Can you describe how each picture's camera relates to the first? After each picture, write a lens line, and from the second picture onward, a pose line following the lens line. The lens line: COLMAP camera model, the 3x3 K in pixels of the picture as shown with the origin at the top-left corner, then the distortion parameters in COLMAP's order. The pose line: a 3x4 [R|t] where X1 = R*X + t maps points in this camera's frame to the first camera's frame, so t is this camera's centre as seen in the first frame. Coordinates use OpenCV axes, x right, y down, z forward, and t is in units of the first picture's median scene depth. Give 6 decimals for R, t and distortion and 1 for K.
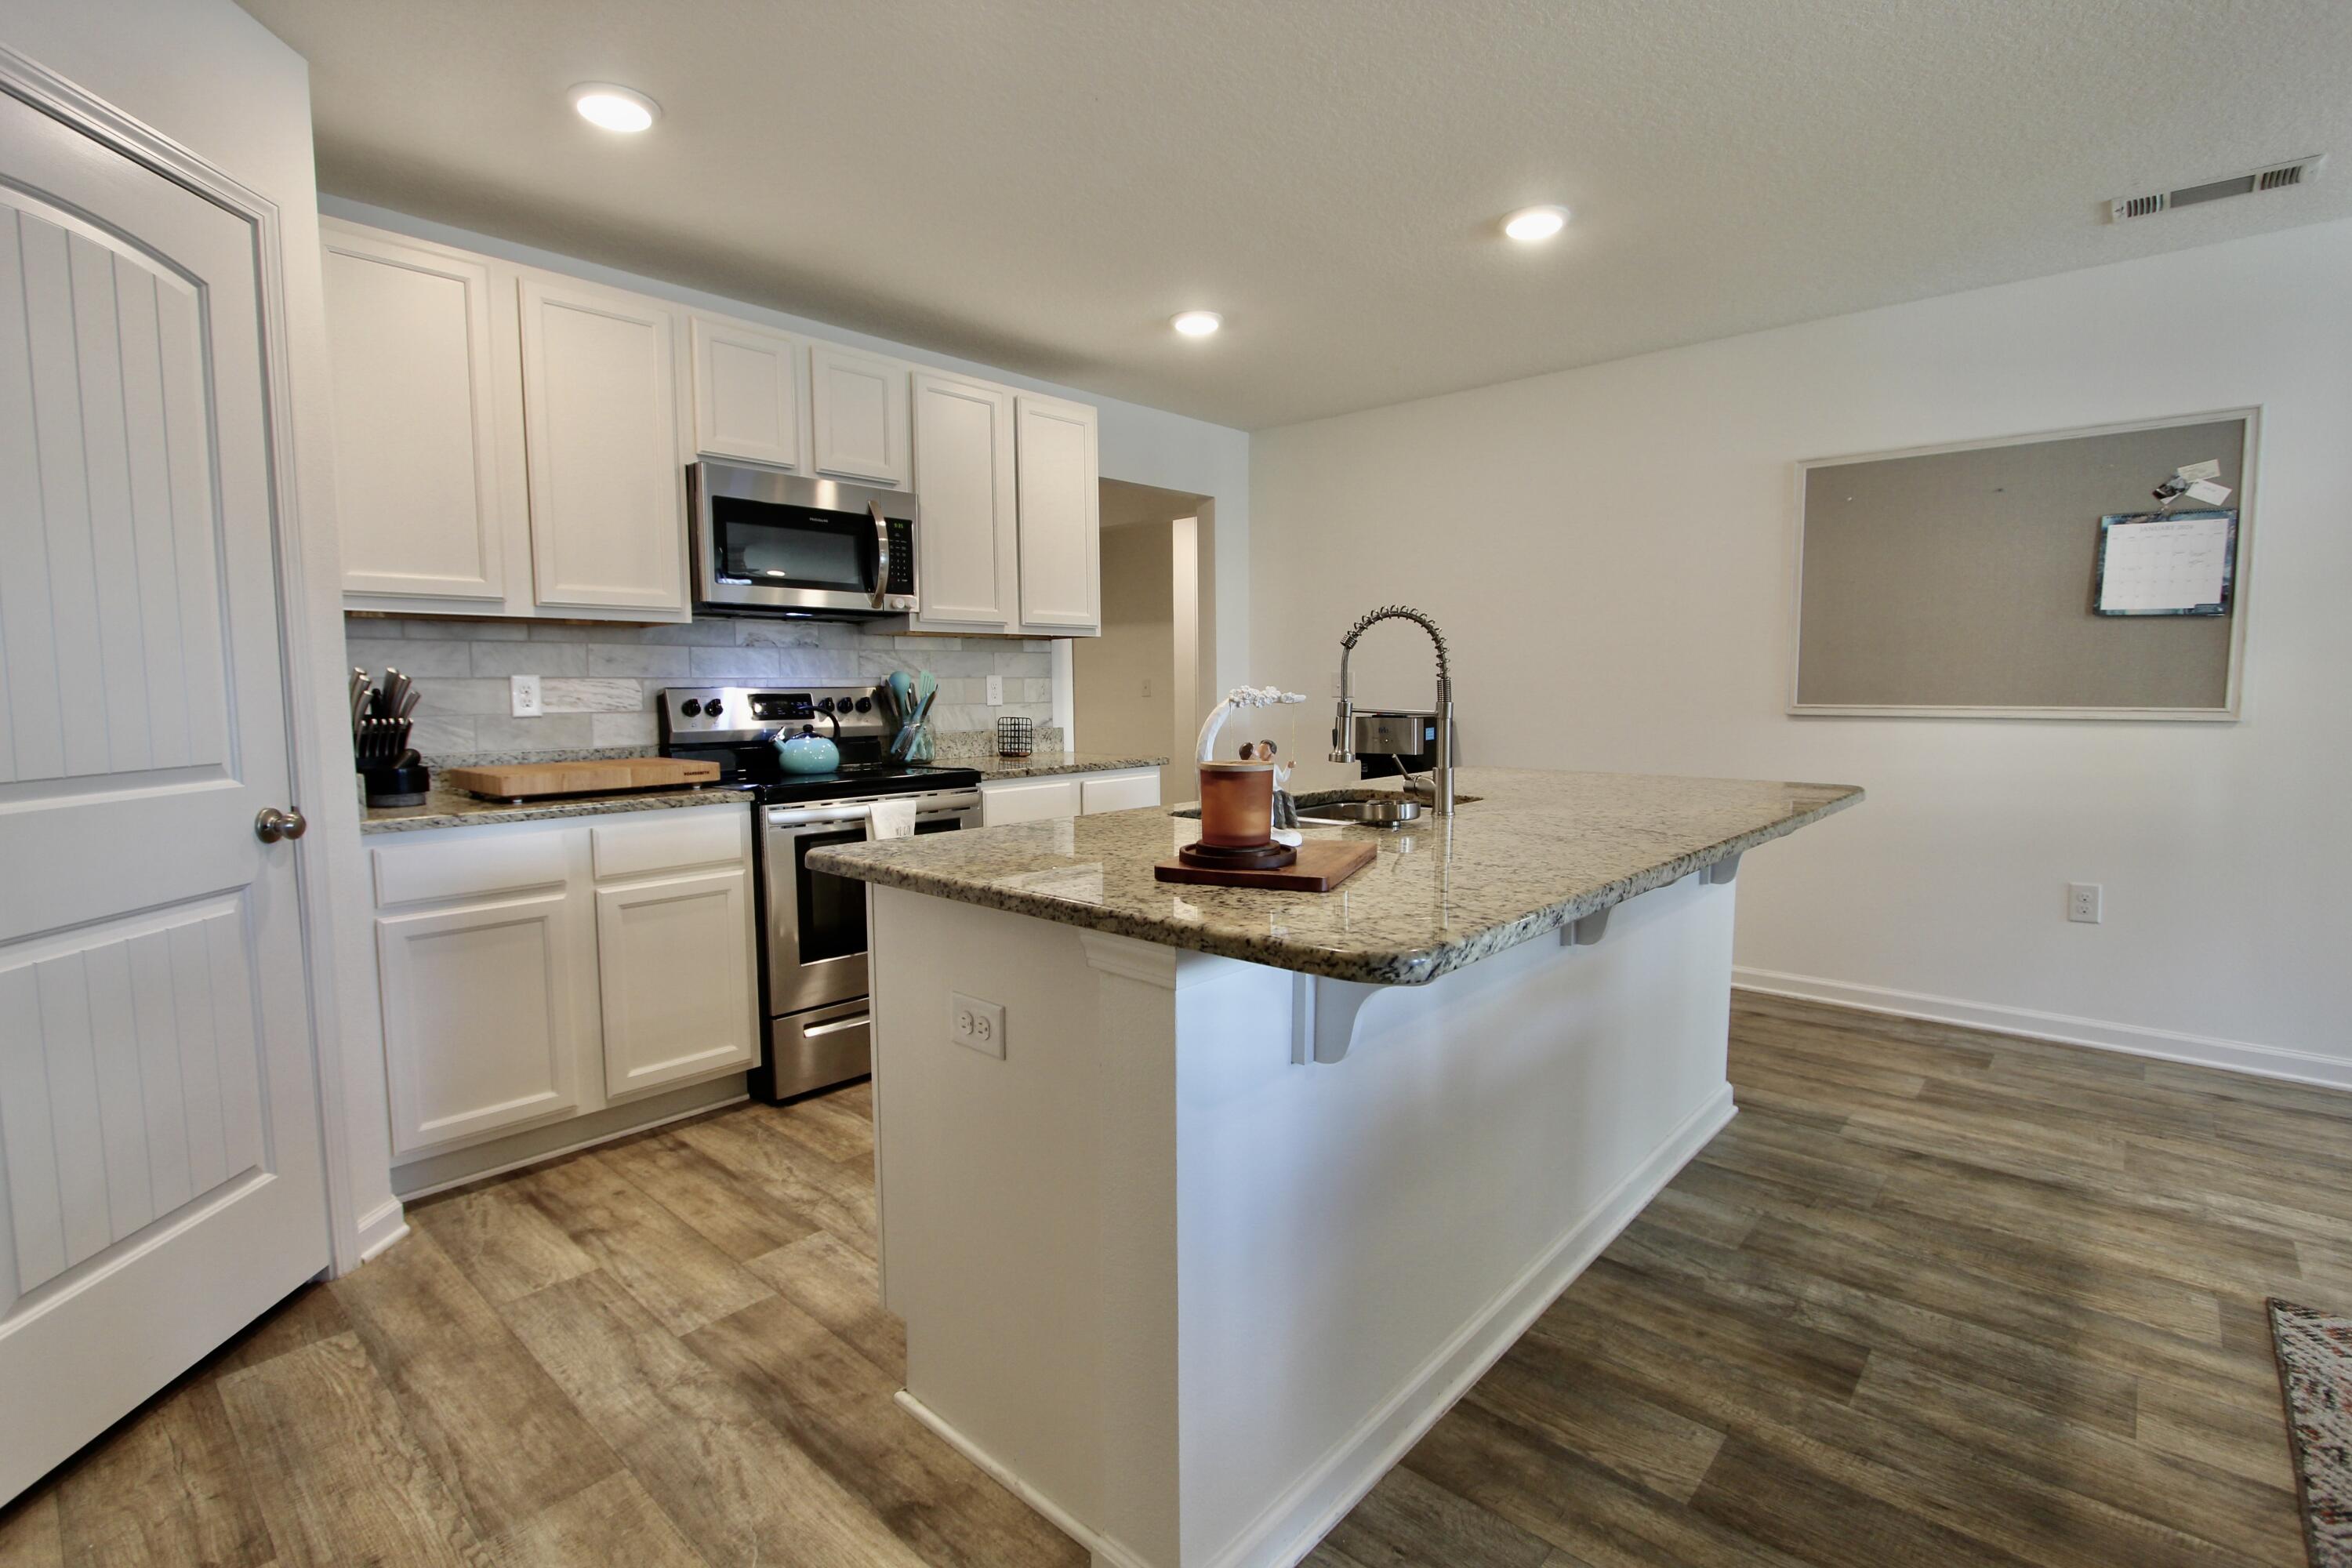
lens RADIAL K [[1089.1, 0, 1170.6], [0, 1089.1, 781.0], [0, 0, 1]] dist [-0.018613, 0.003097]
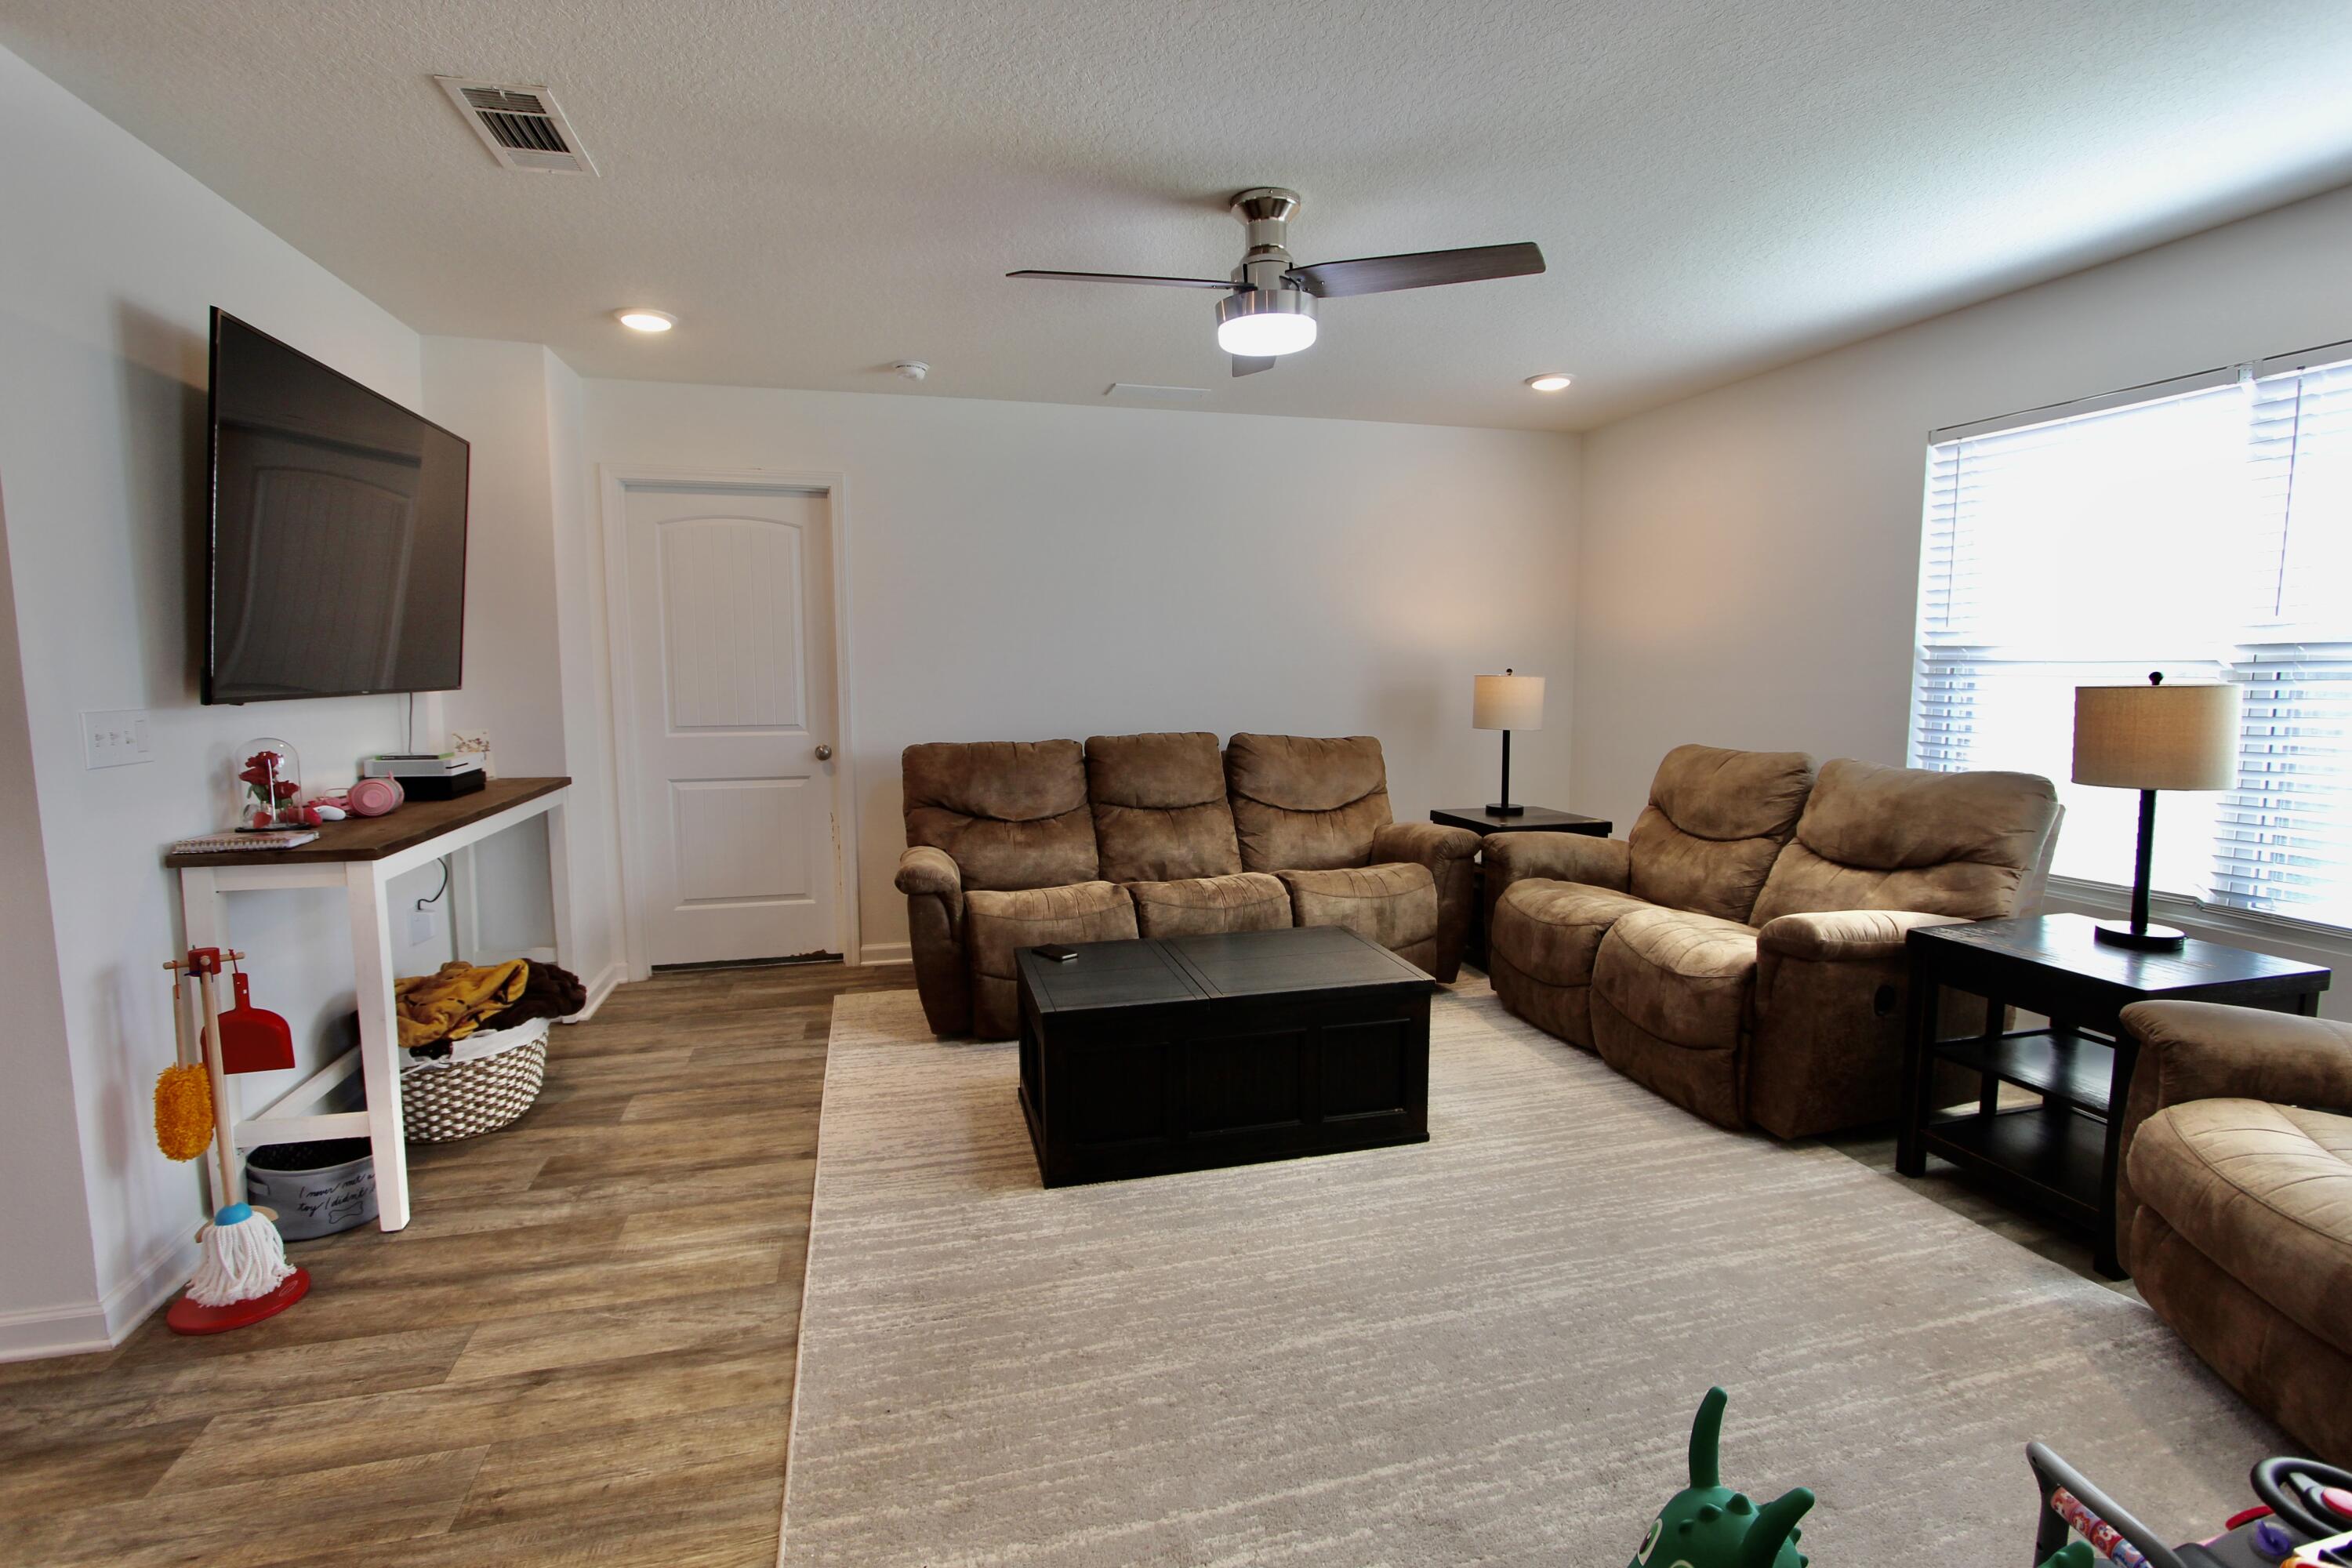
lens RADIAL K [[1089.1, 0, 1157.8], [0, 1089.1, 779.2], [0, 0, 1]] dist [-0.018613, 0.003097]
pose [[-0.547774, 0.097489, -0.830927, 1.416334], [-0.070050, 0.984356, 0.161670, -0.259908], [0.833689, 0.146764, -0.532375, 2.191027]]
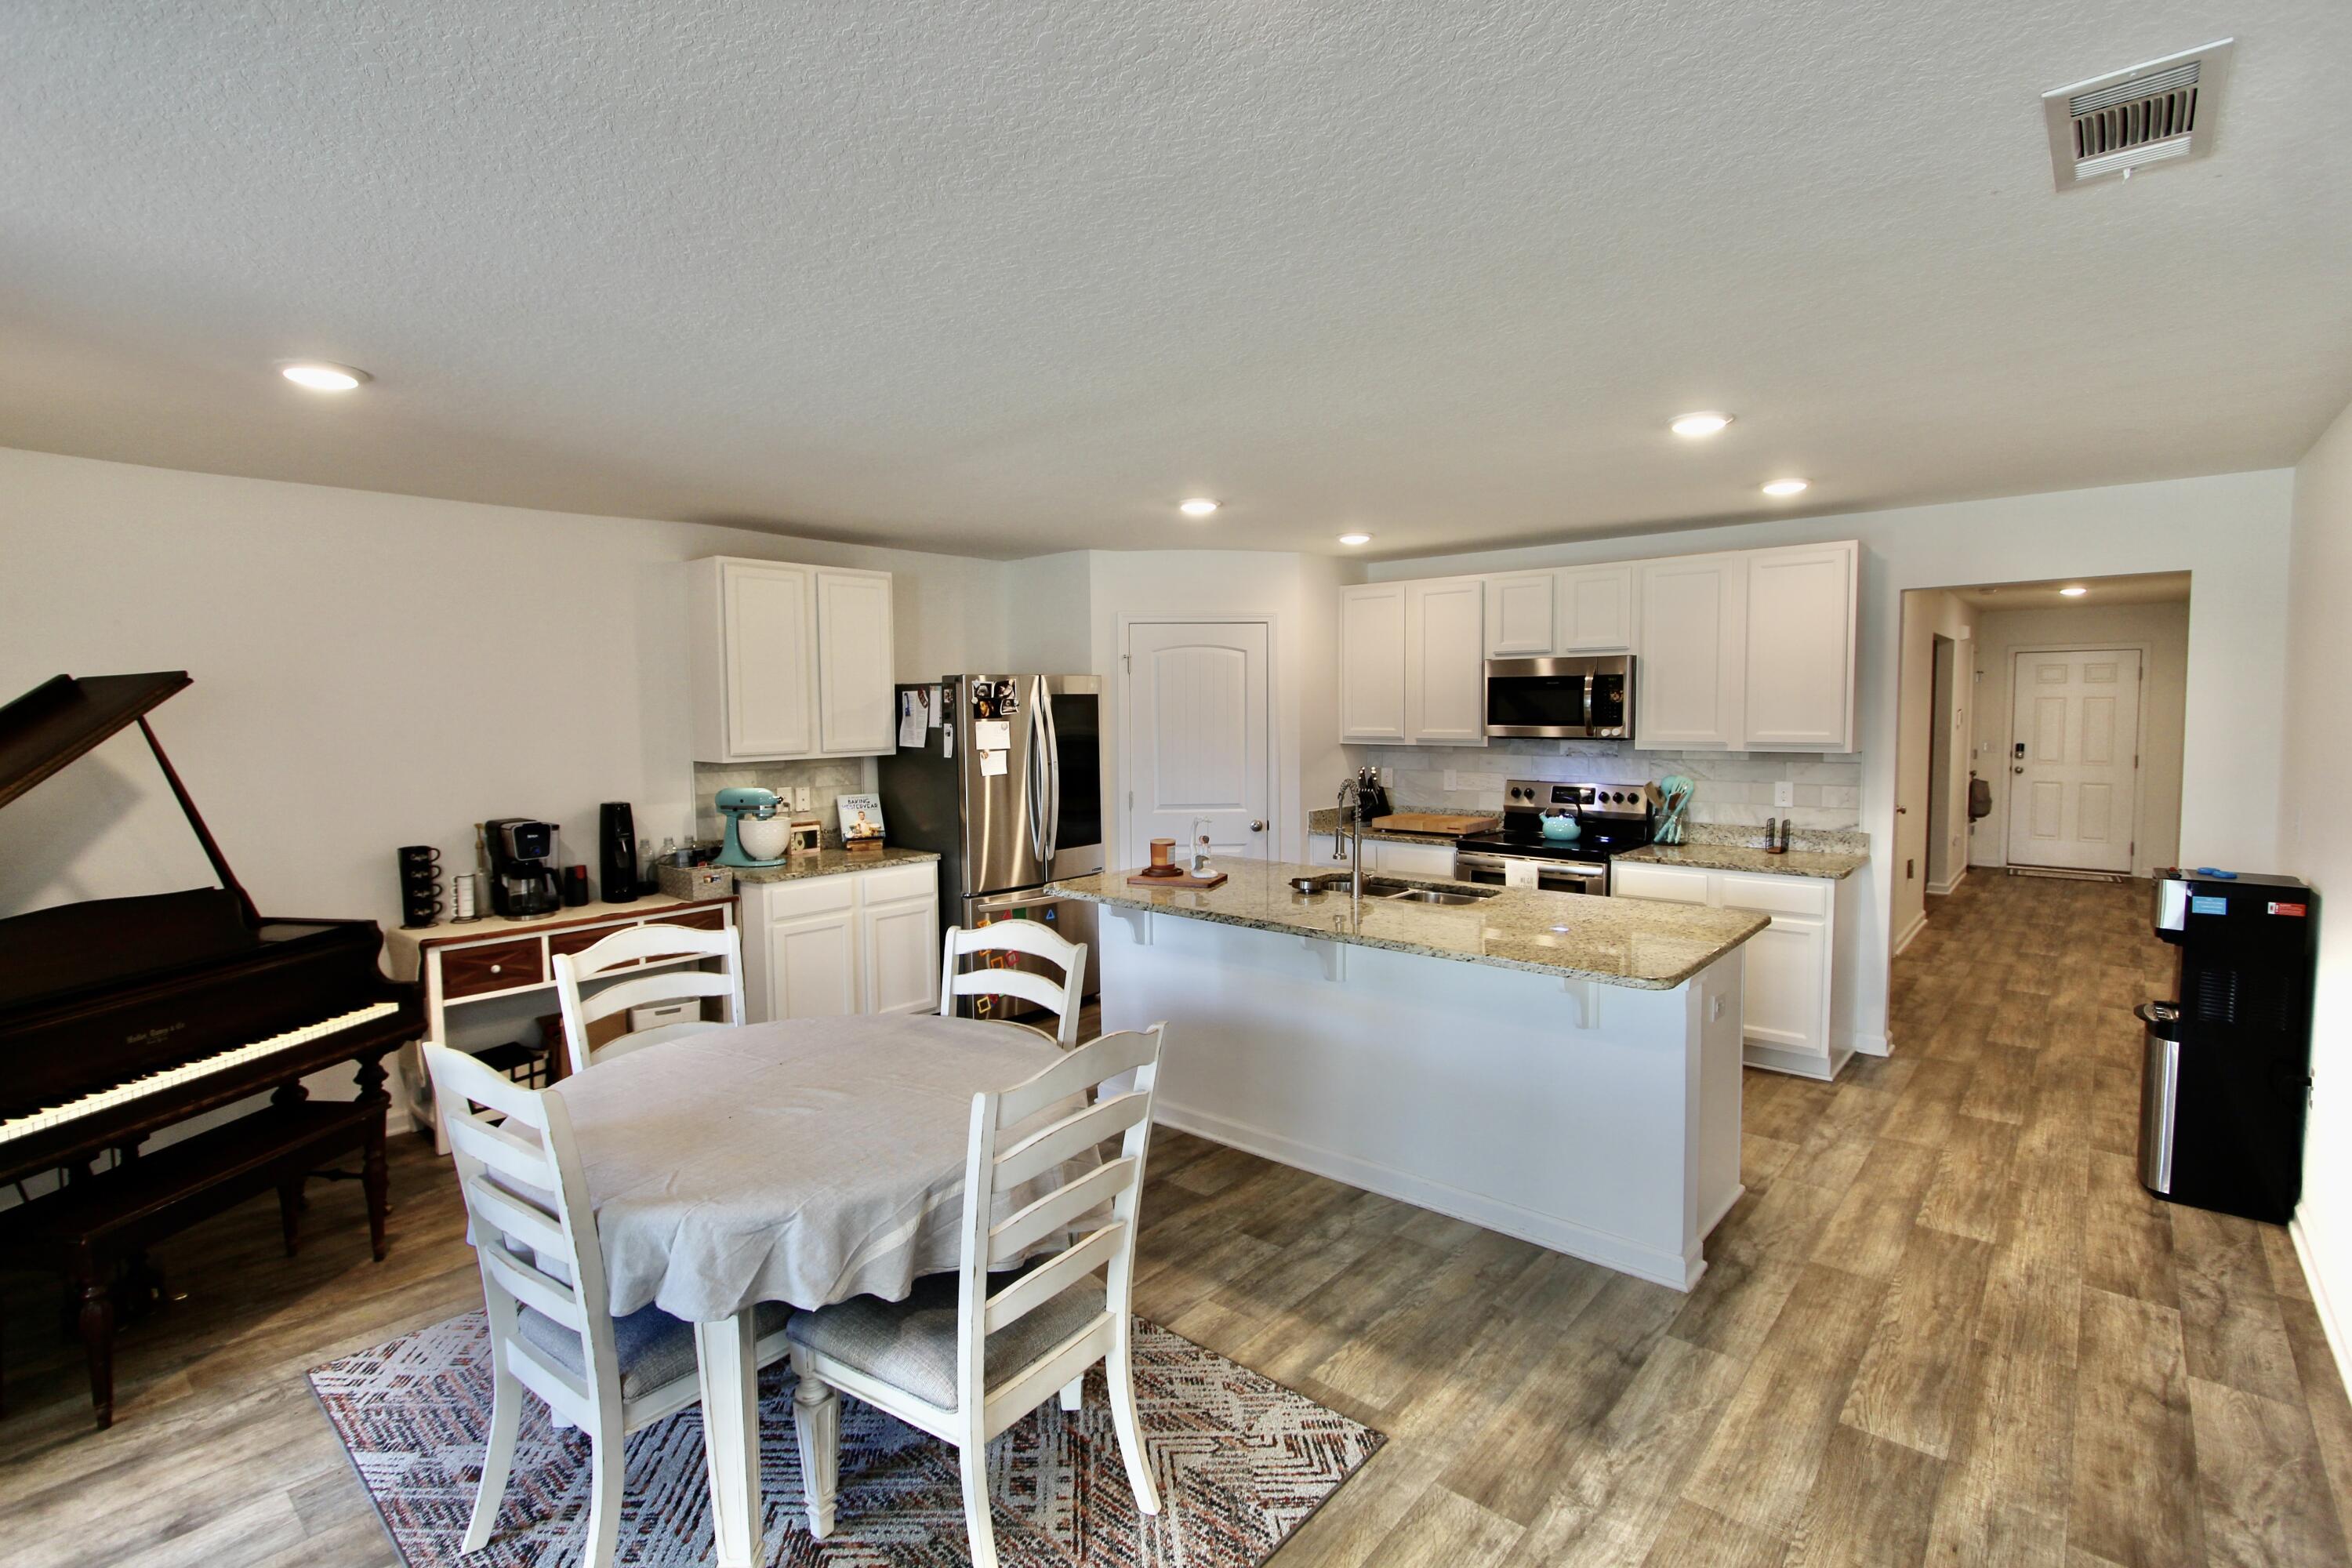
lens RADIAL K [[1089.1, 0, 1176.7], [0, 1089.1, 777.1], [0, 0, 1]] dist [-0.018613, 0.003097]
pose [[0.020215, 0.070479, -0.997308, 1.581238], [-0.081098, 0.994341, 0.068626, -0.206512], [0.996501, 0.079492, 0.025816, 0.513493]]
